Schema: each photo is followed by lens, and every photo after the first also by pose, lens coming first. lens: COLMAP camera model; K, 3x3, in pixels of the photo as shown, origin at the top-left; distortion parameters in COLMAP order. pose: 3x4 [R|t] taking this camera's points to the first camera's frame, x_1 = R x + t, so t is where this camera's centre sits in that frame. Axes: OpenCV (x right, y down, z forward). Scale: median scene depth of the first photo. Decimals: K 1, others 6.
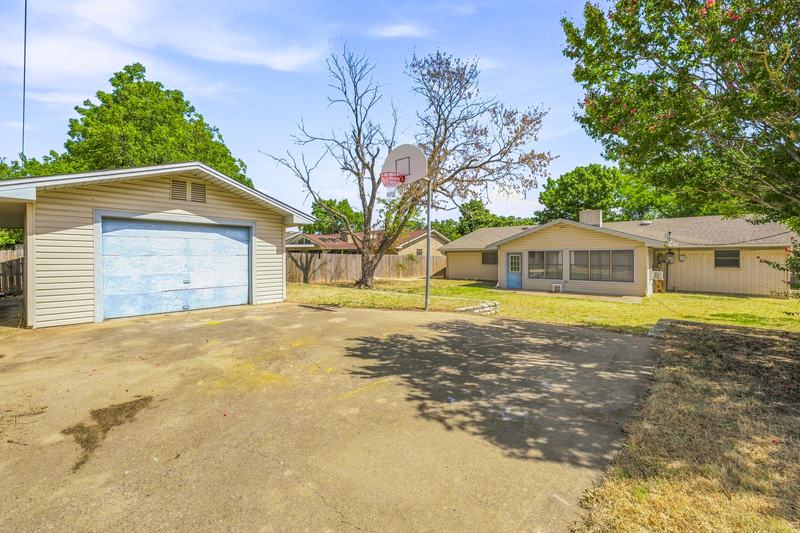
lens RADIAL K [[338.8, 0, 397.2], [0, 338.8, 259.8], [0, 0, 1]] dist [0.000924, -0.000363]
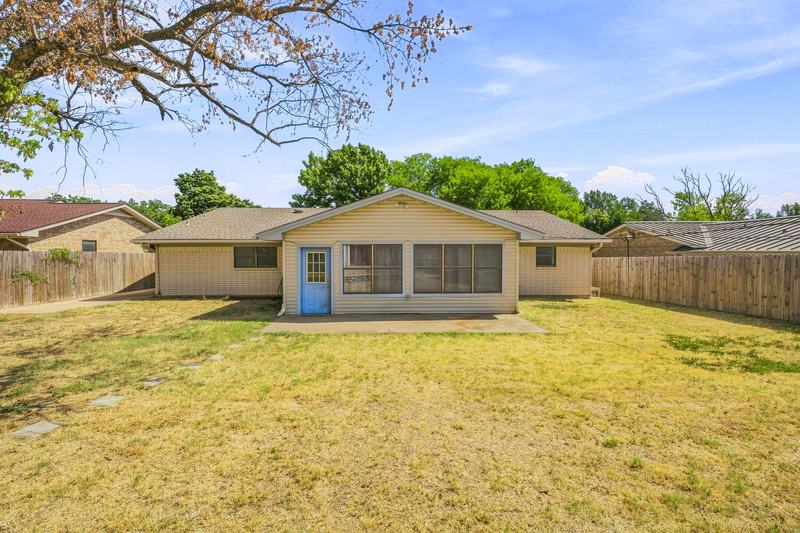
lens RADIAL K [[338.8, 0, 397.2], [0, 338.8, 259.8], [0, 0, 1]] dist [0.000924, -0.000363]
pose [[0.714499, -0.017081, 0.699428, 0.042230], [0.009357, 0.999846, 0.014859, -0.004908], [-0.699574, -0.004072, 0.714548, 0.327640]]
